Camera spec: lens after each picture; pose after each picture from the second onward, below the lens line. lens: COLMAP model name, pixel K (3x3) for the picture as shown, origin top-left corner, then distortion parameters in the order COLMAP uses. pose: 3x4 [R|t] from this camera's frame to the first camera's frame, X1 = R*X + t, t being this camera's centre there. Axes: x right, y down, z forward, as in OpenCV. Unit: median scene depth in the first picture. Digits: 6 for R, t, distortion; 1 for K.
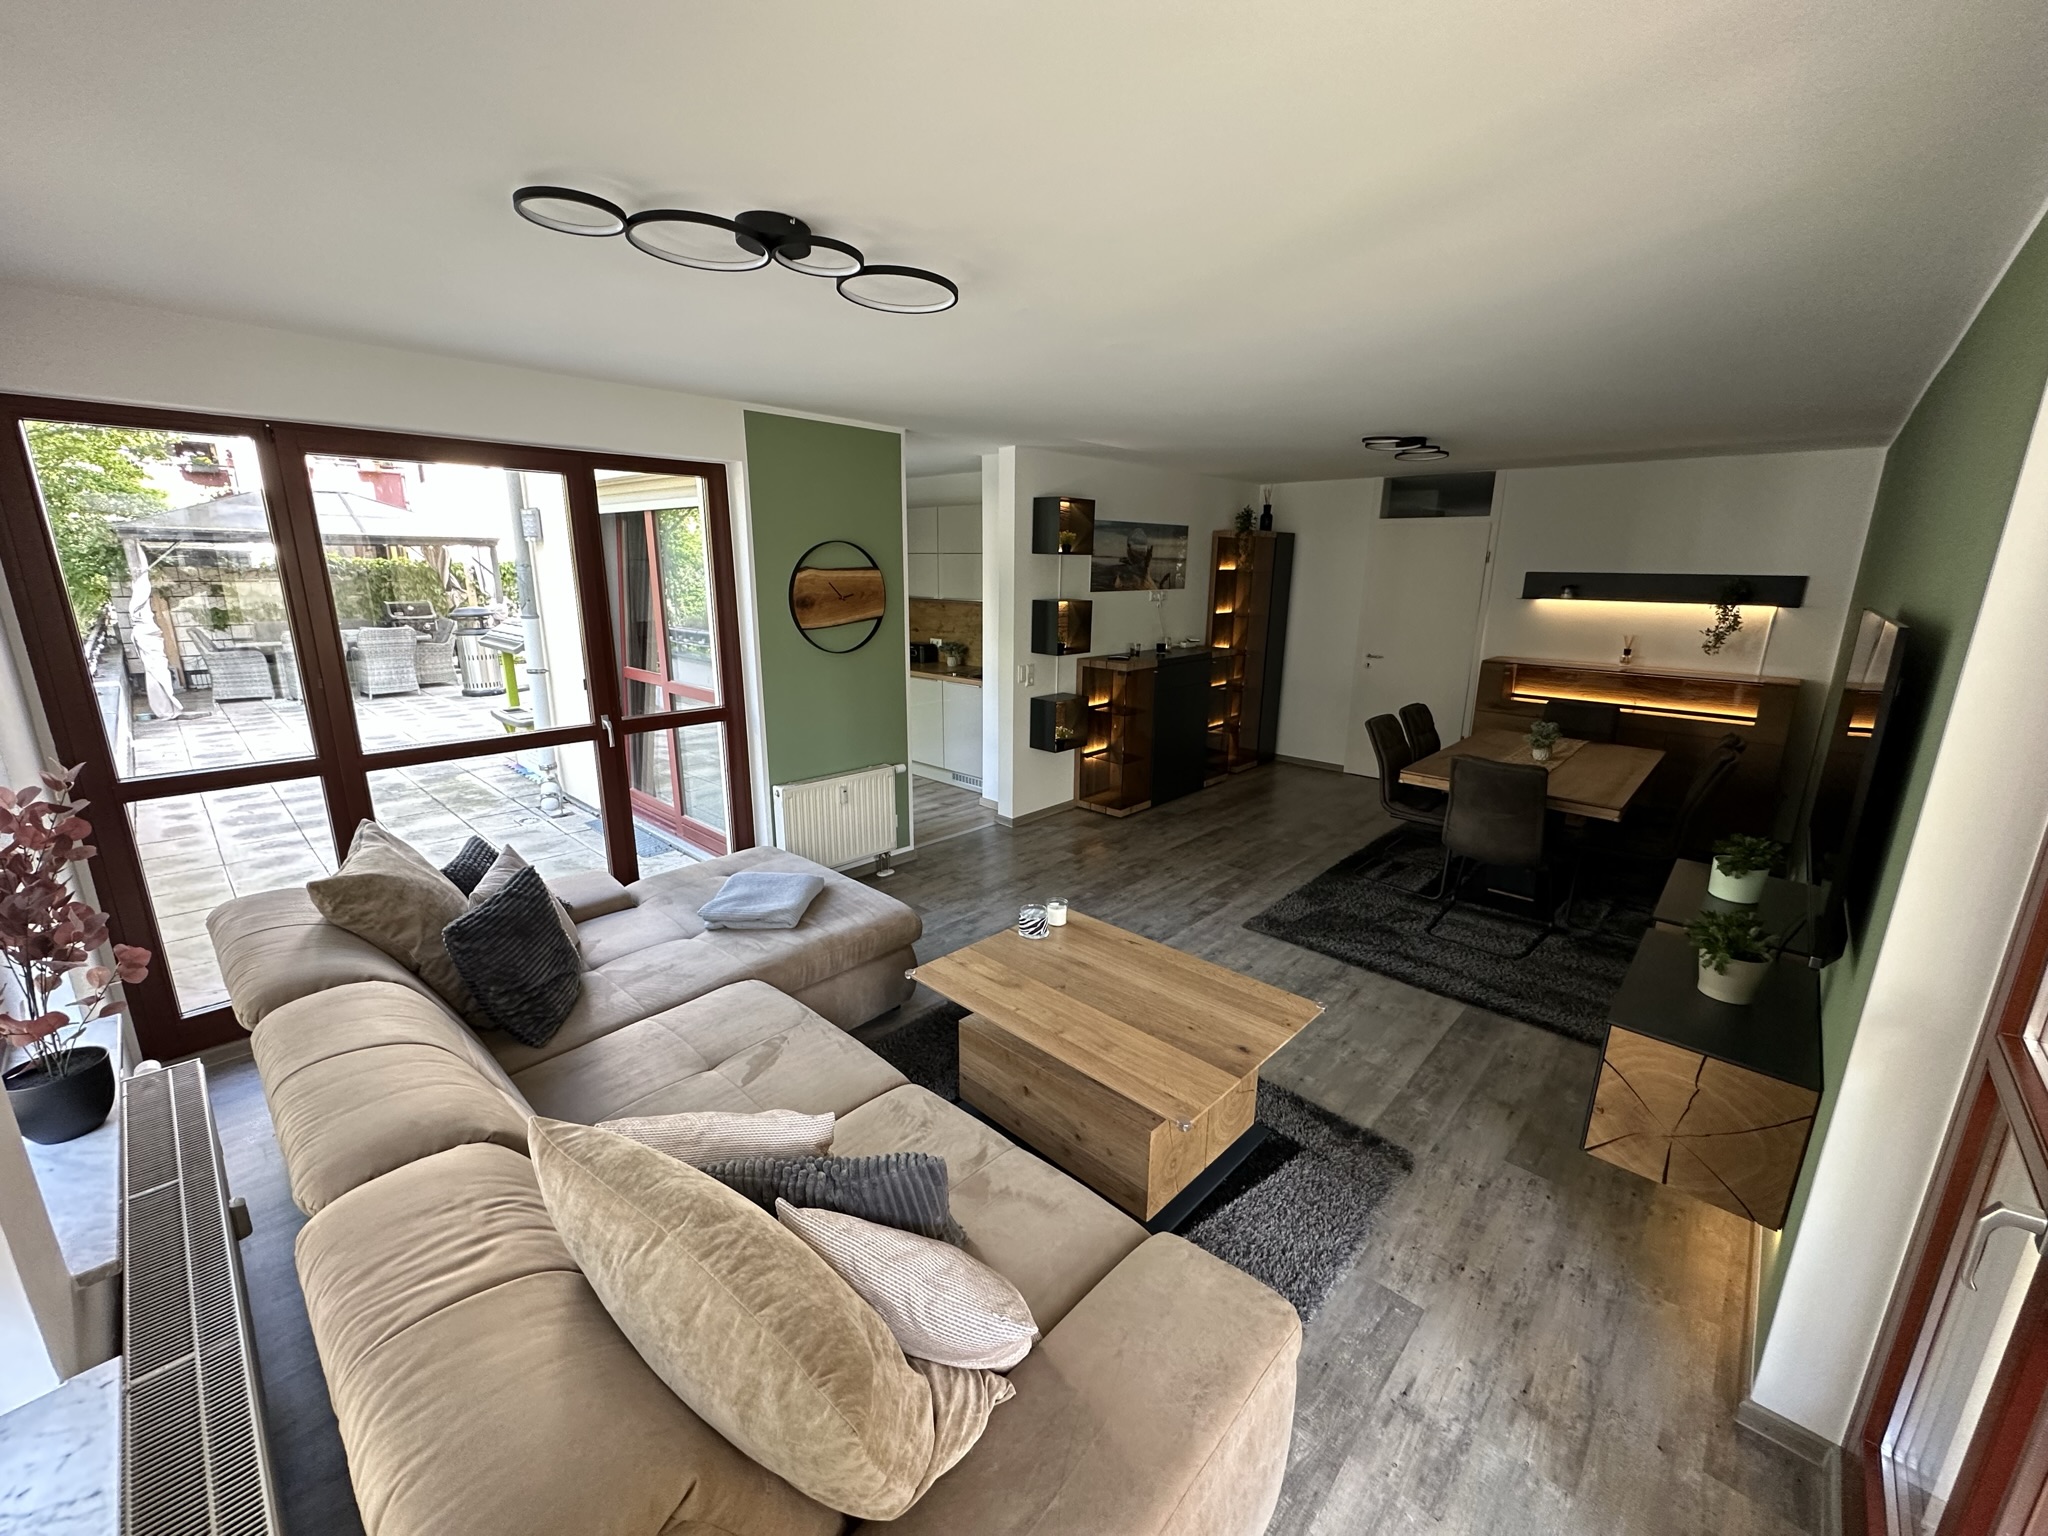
lens RADIAL K [[822.3, 0, 1016.4], [0, 822.3, 767.6], [0, 0, 1]] dist [-0.011470, 0.000451]
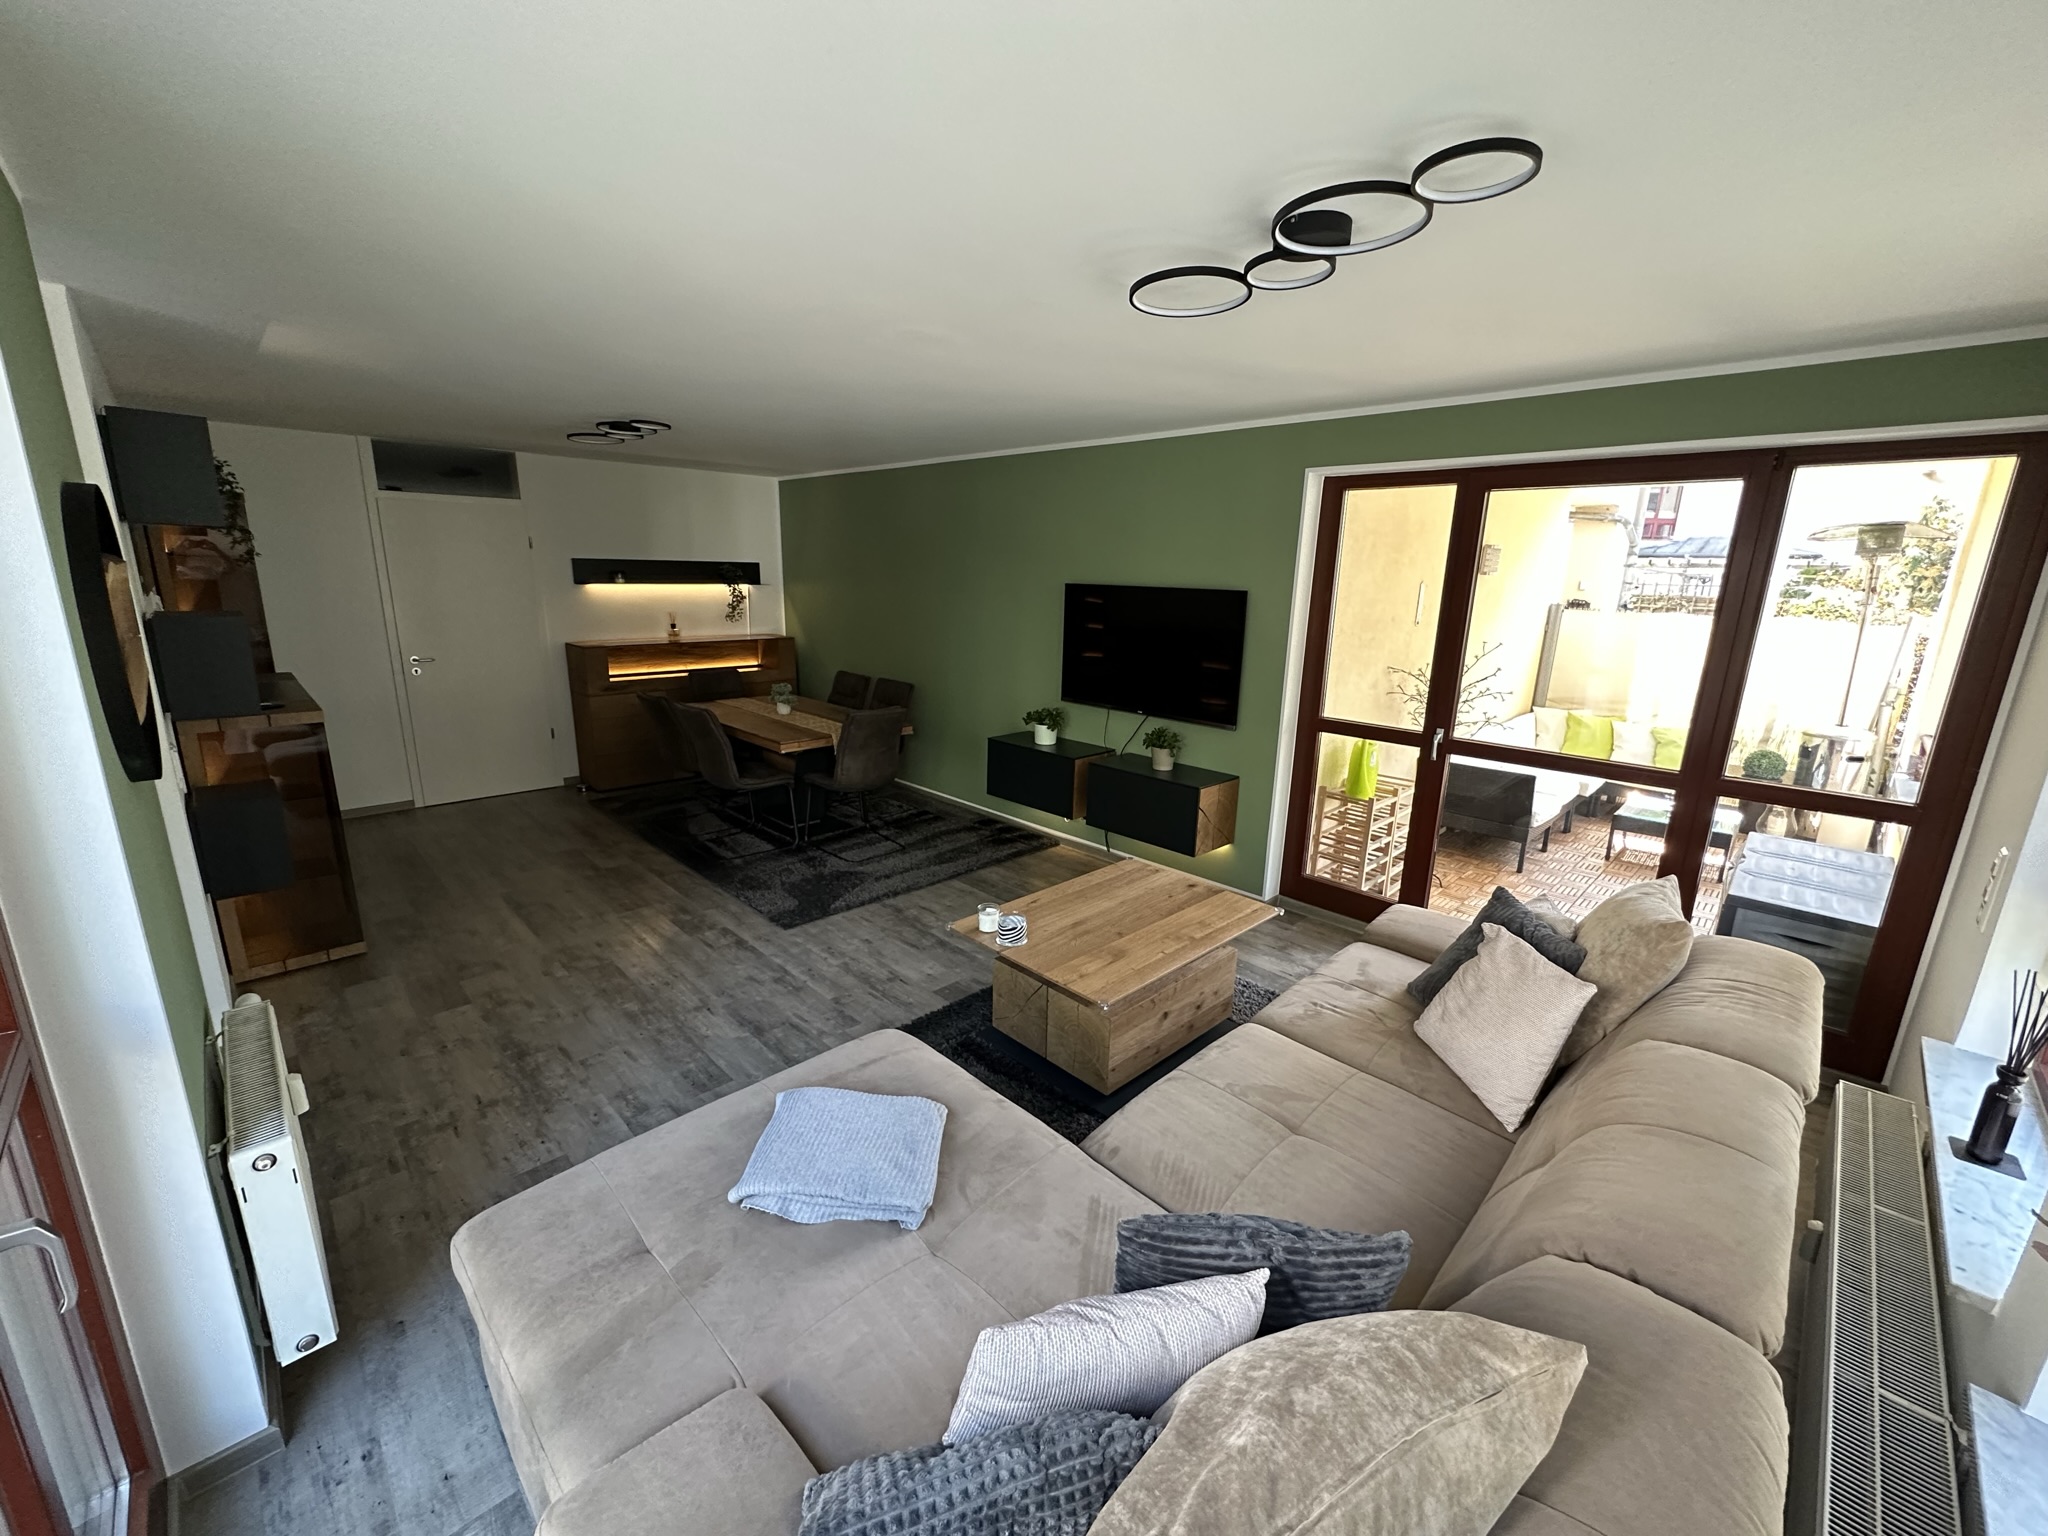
lens RADIAL K [[822.3, 0, 1033.5], [0, 822.3, 757.3], [0, 0, 1]] dist [-0.011470, 0.000451]
pose [[0.012363, -0.233866, 0.972190, -0.498004], [0.216130, 0.949906, 0.225757, -0.126055], [-0.976286, 0.207329, 0.062289, 0.490491]]
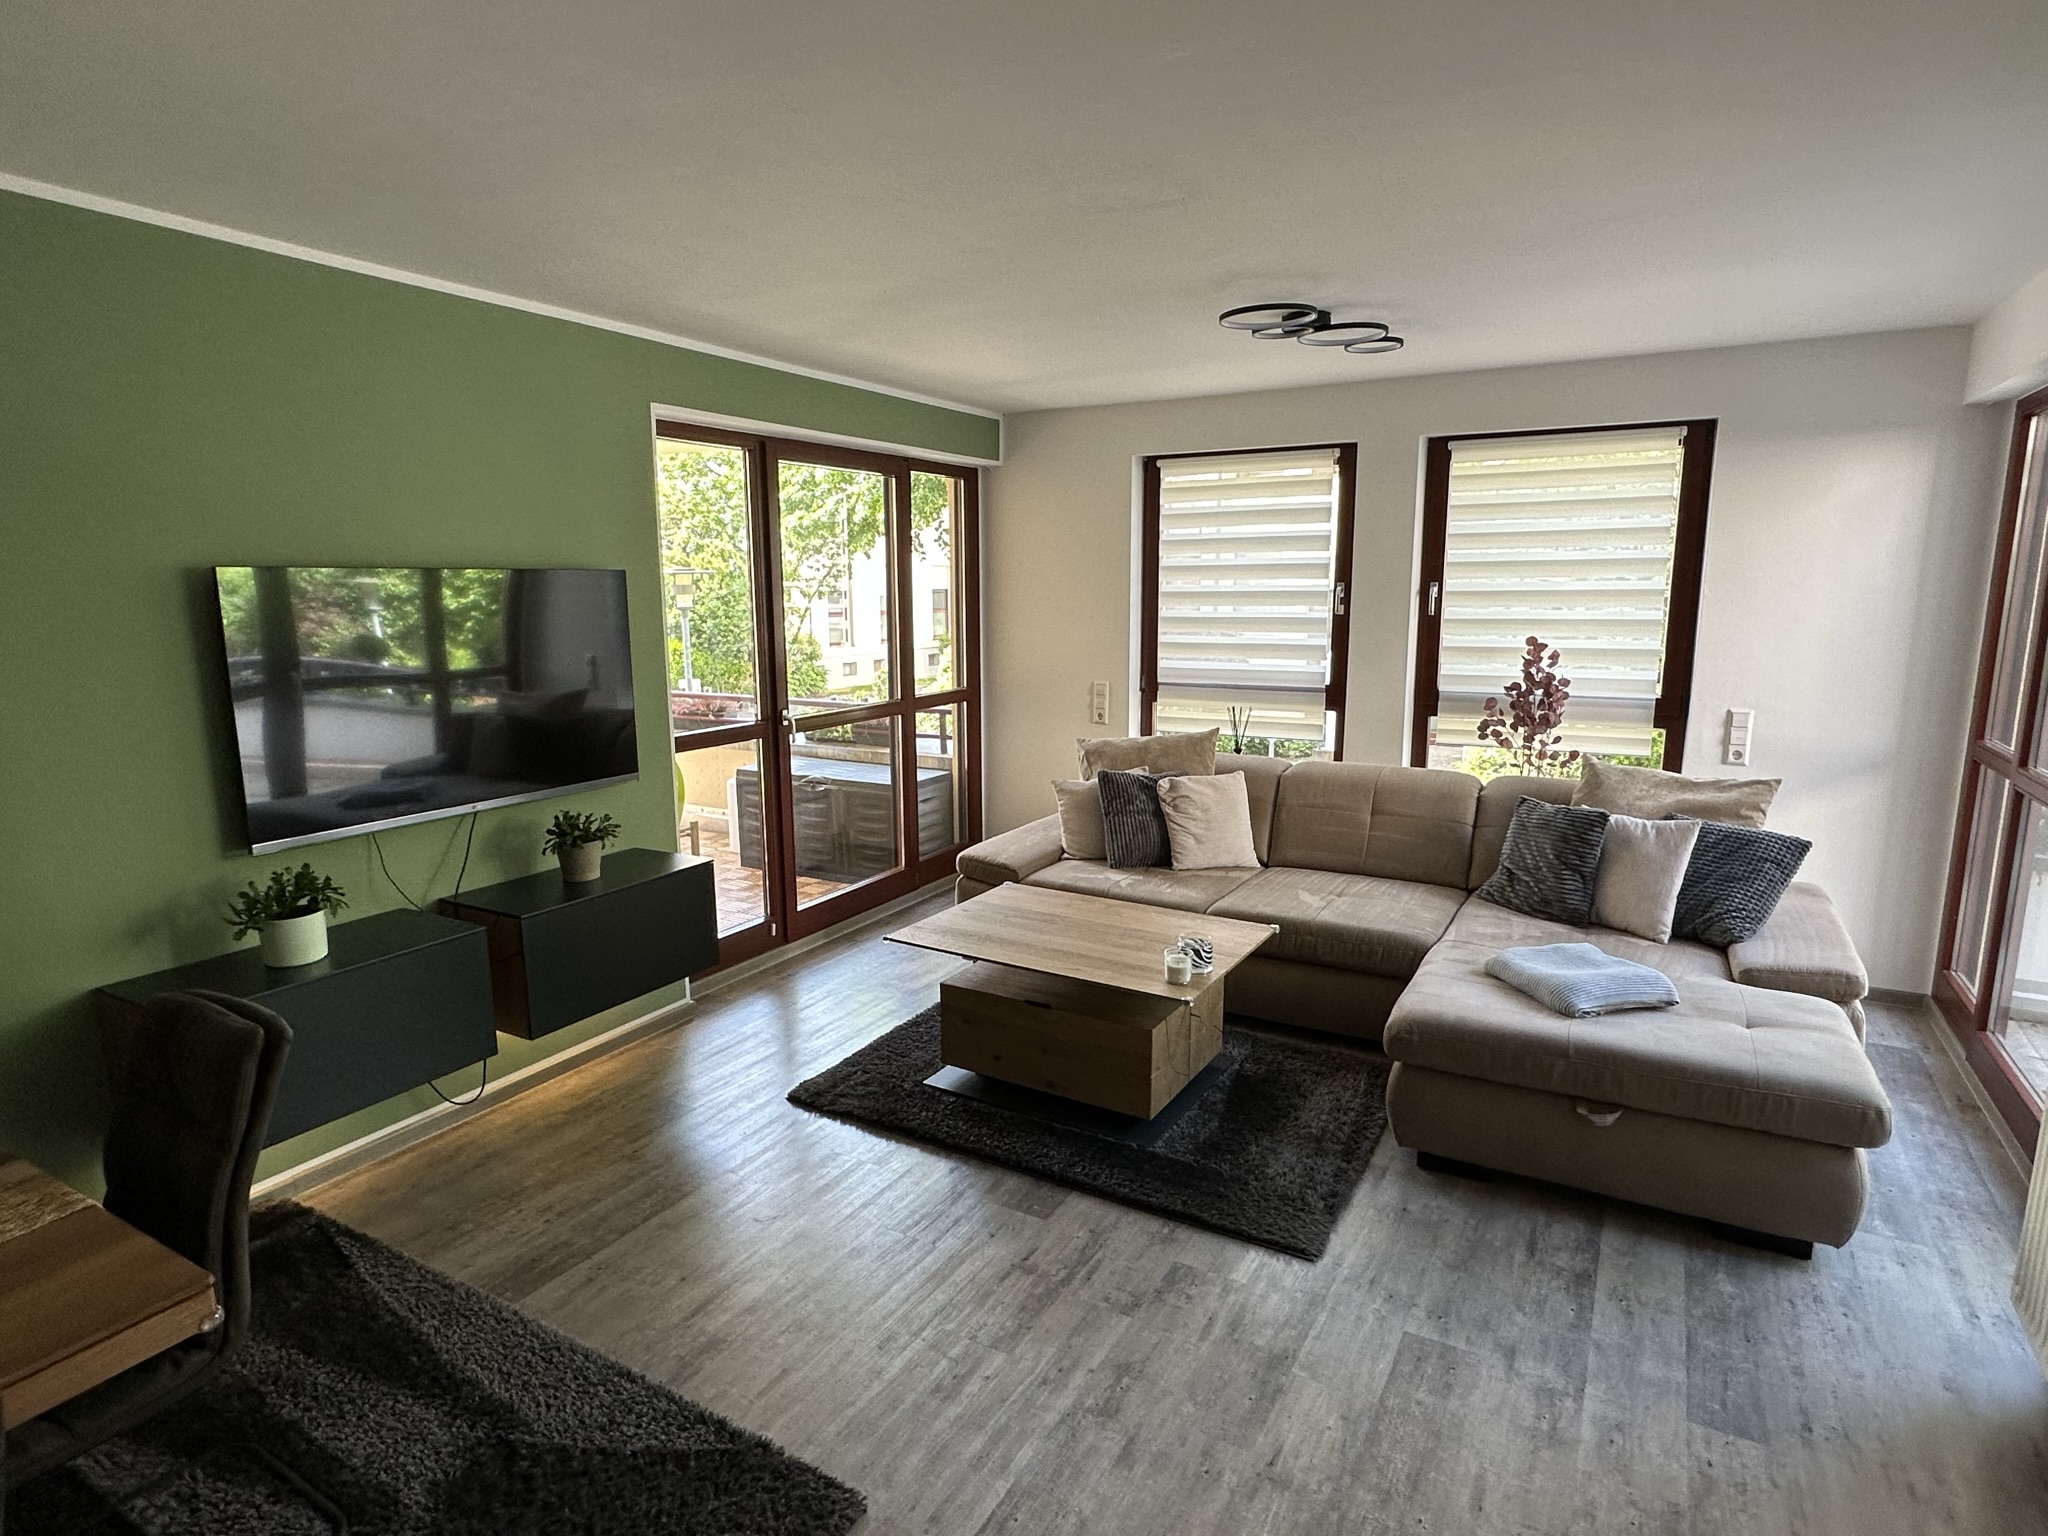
lens RADIAL K [[1089.0, 0, 1029.8], [0, 1089.0, 772.9], [0, 0, 1]] dist [0.007273, 0.000592]
pose [[-0.967499, 0.031099, -0.250957, 0.254594], [-0.071770, 0.917832, 0.390427, -0.229037], [0.242478, 0.395749, -0.885769, 1.051434]]
